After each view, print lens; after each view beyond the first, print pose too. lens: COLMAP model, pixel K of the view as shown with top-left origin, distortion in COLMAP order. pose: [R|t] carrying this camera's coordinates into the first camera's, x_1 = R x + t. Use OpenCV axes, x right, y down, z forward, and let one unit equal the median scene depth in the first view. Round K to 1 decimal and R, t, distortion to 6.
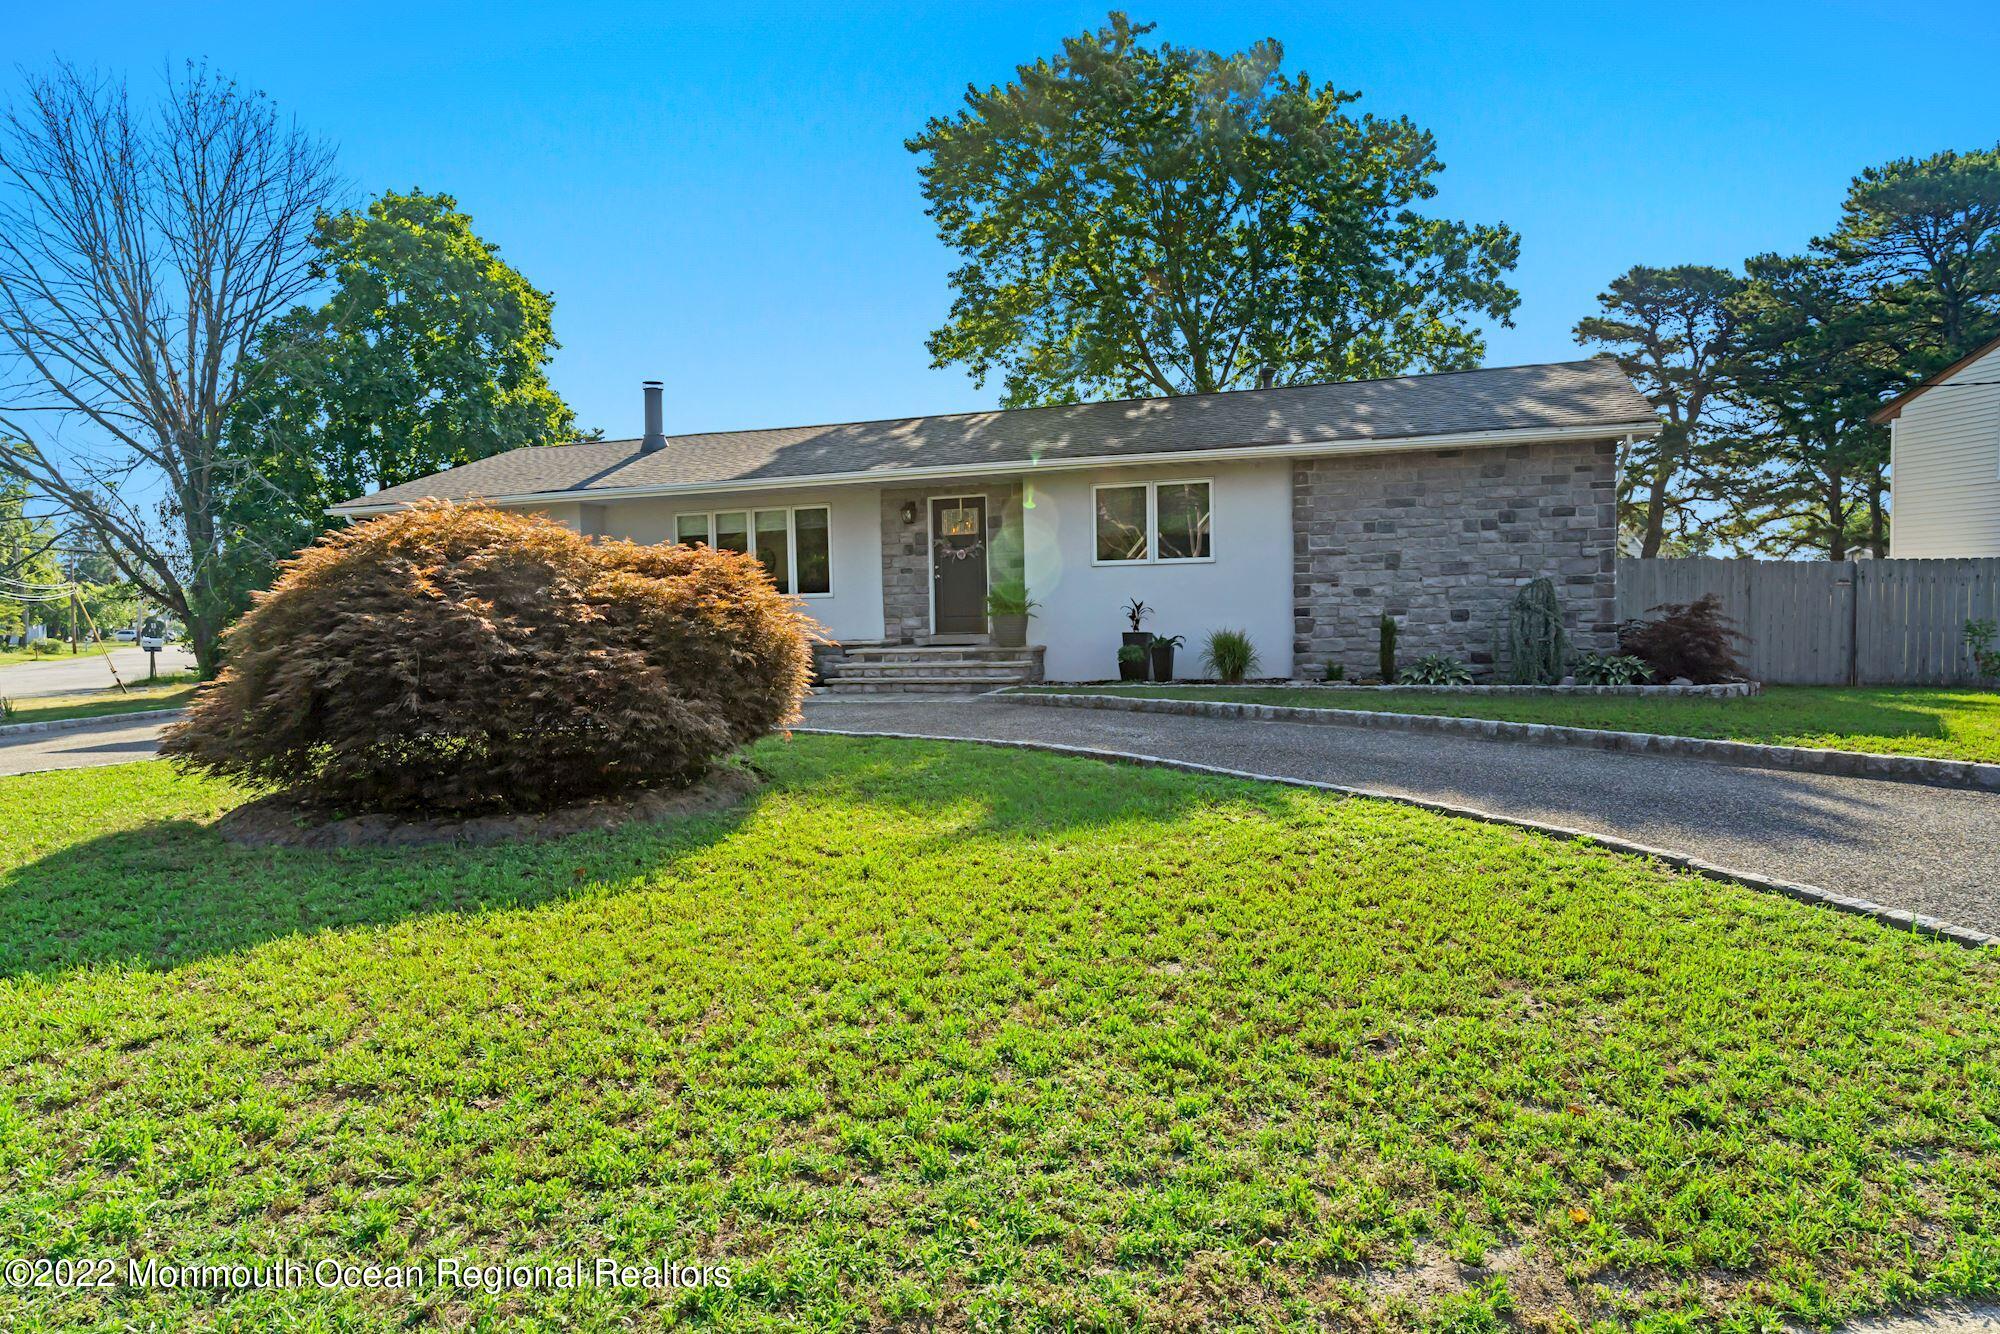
lens RADIAL K [[1198.1, 0, 1001.3], [0, 1198.1, 714.2], [0, 0, 1]] dist [-0.000109, -0.000652]
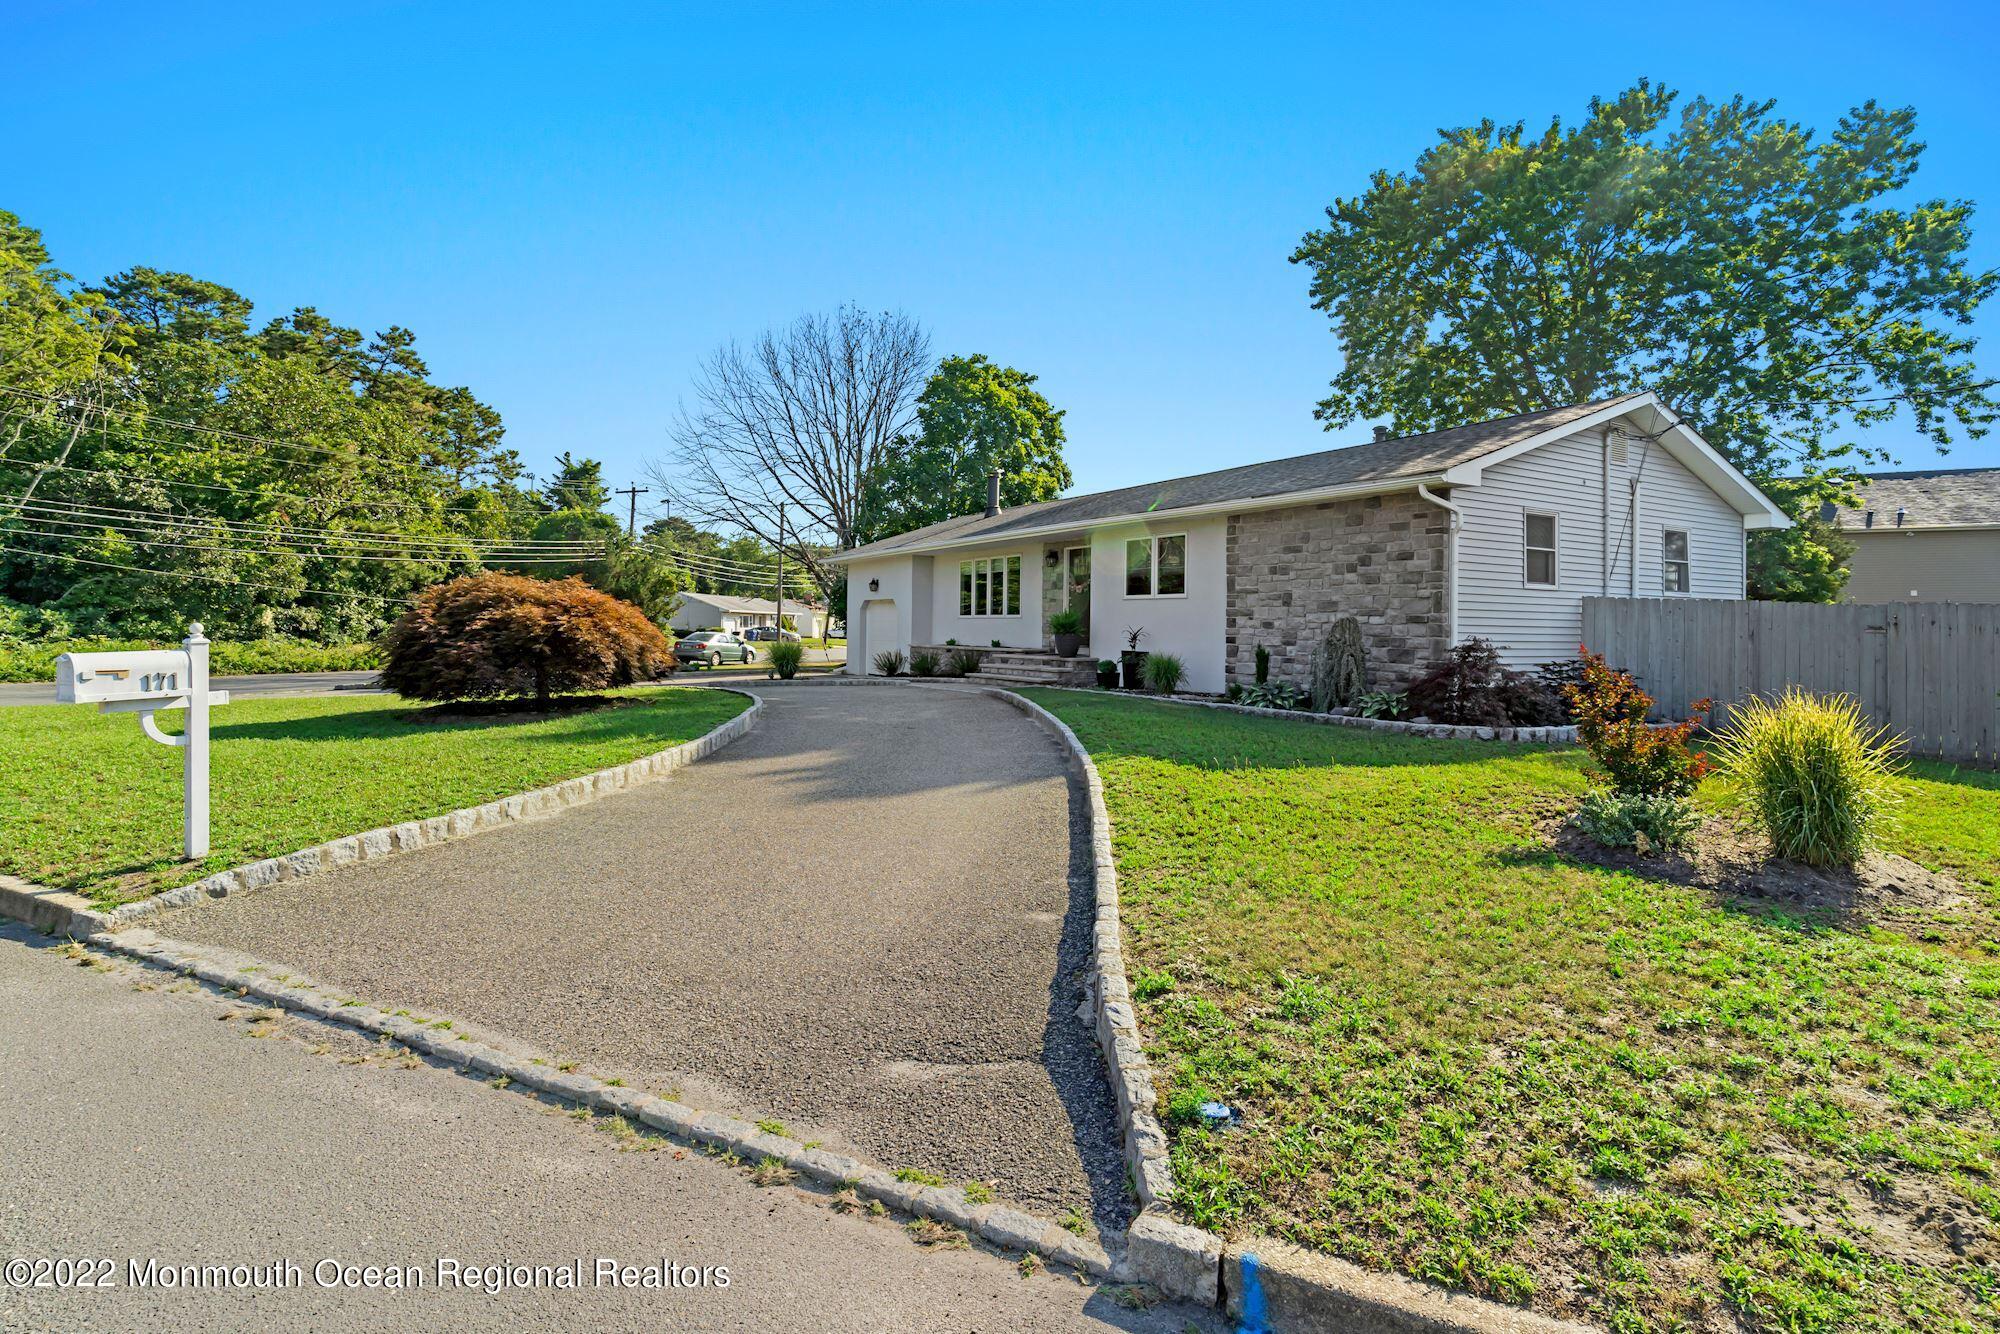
lens RADIAL K [[959.3, 0, 1000.0], [0, 959.3, 667.0], [0, 0, 1]] dist [0.003789, -0.000383]
pose [[0.785812, 0.055272, -0.615991, 0.625353], [-0.078981, 0.996812, -0.011312, -0.027103], [0.613402, 0.057540, 0.787672, 0.090254]]
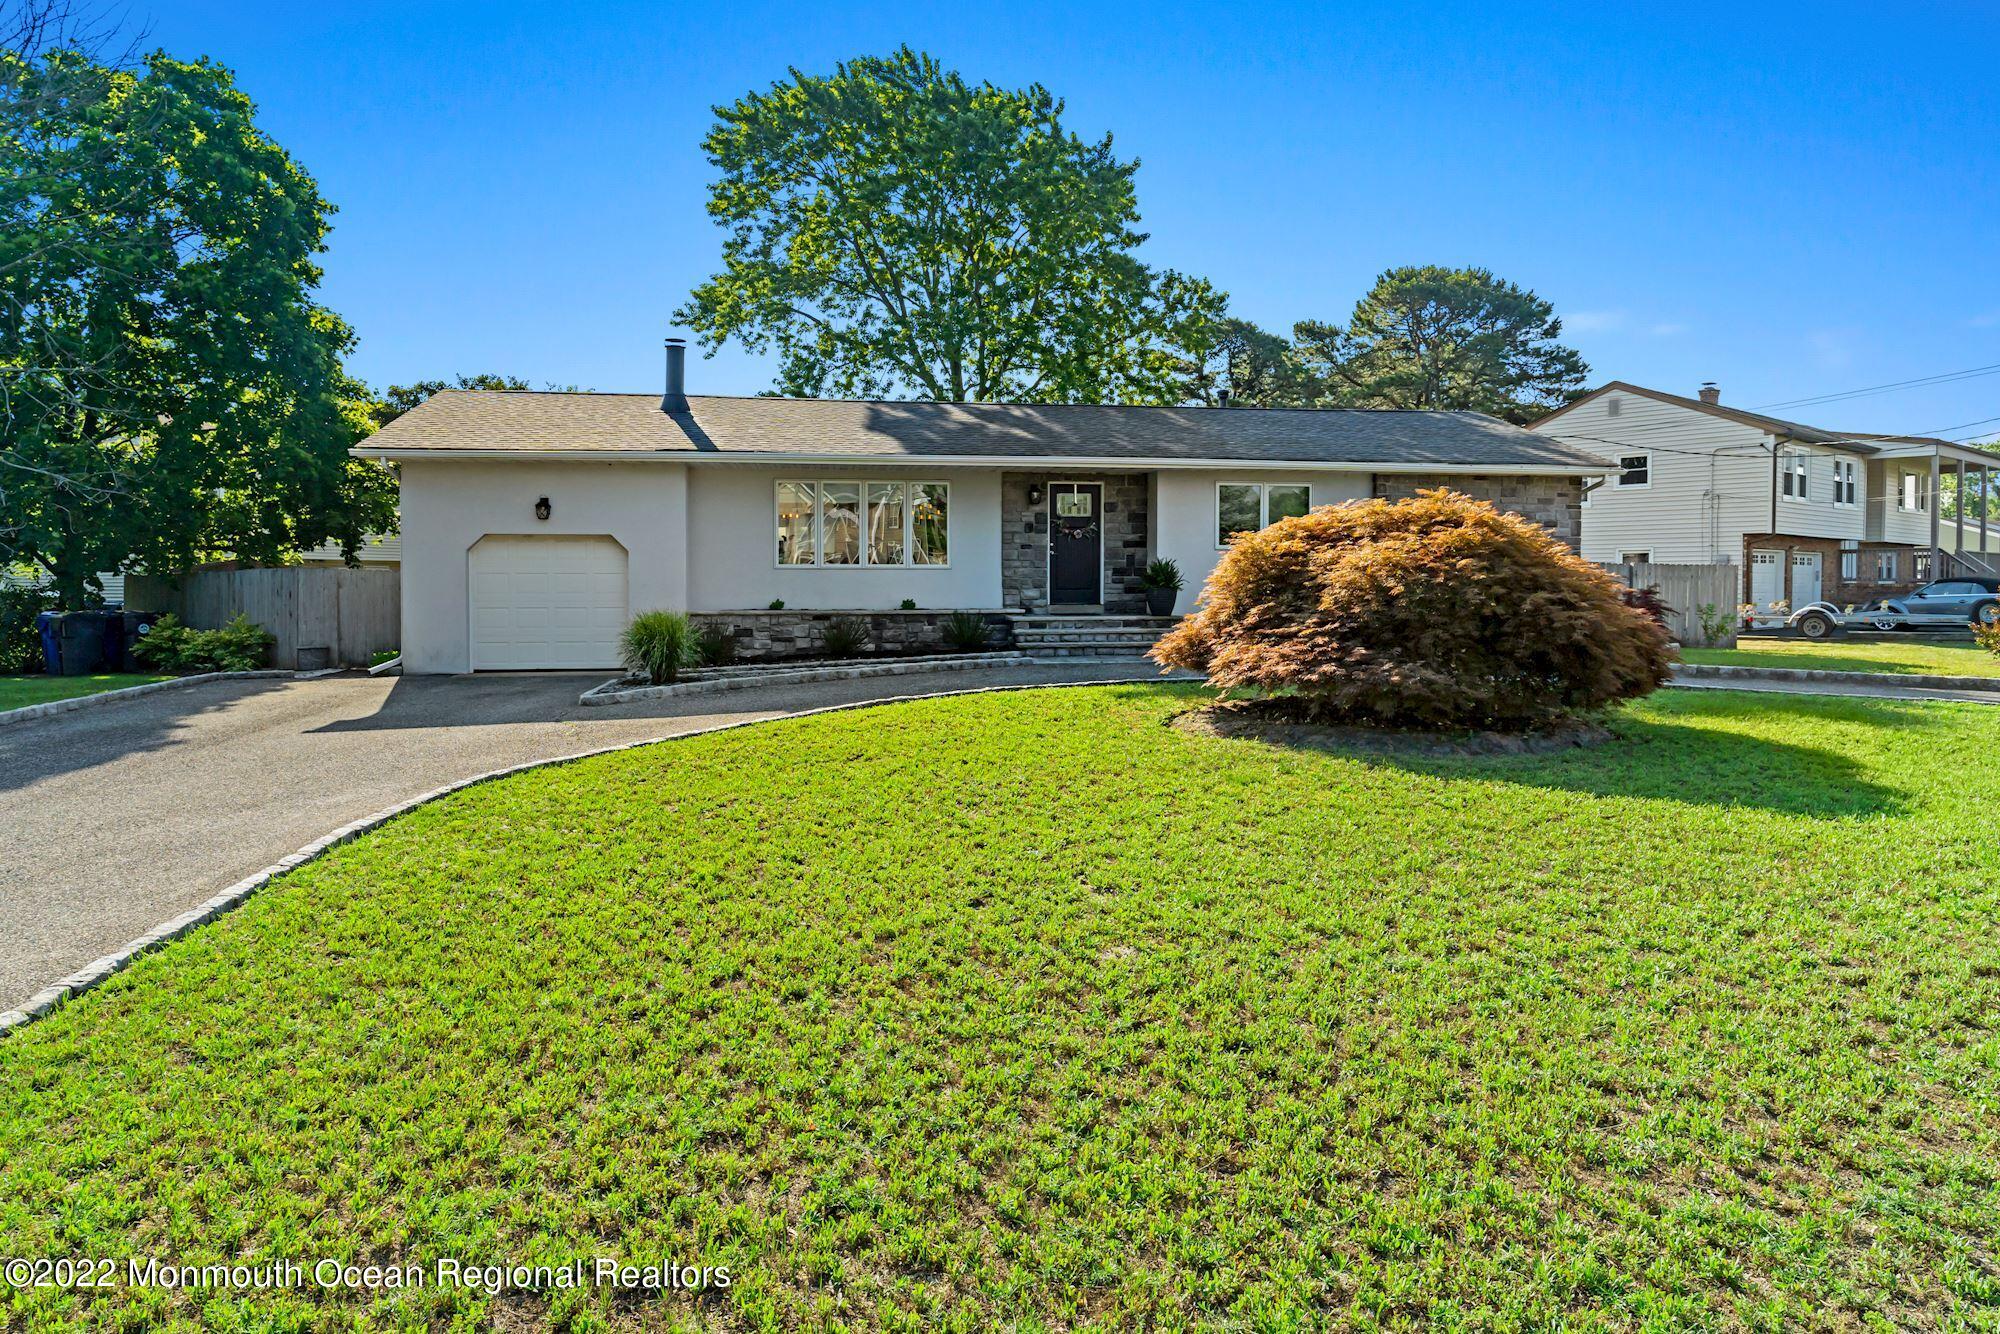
lens RADIAL K [[1220.7, 0, 971.5], [0, 1220.7, 662.8], [0, 0, 1]] dist [0.000660, 0.000420]
pose [[0.881529, -0.009707, 0.472031, -0.721484], [0.021535, 0.999575, -0.019661, 0.009206], [-0.471639, 0.027497, 0.881363, 0.039058]]
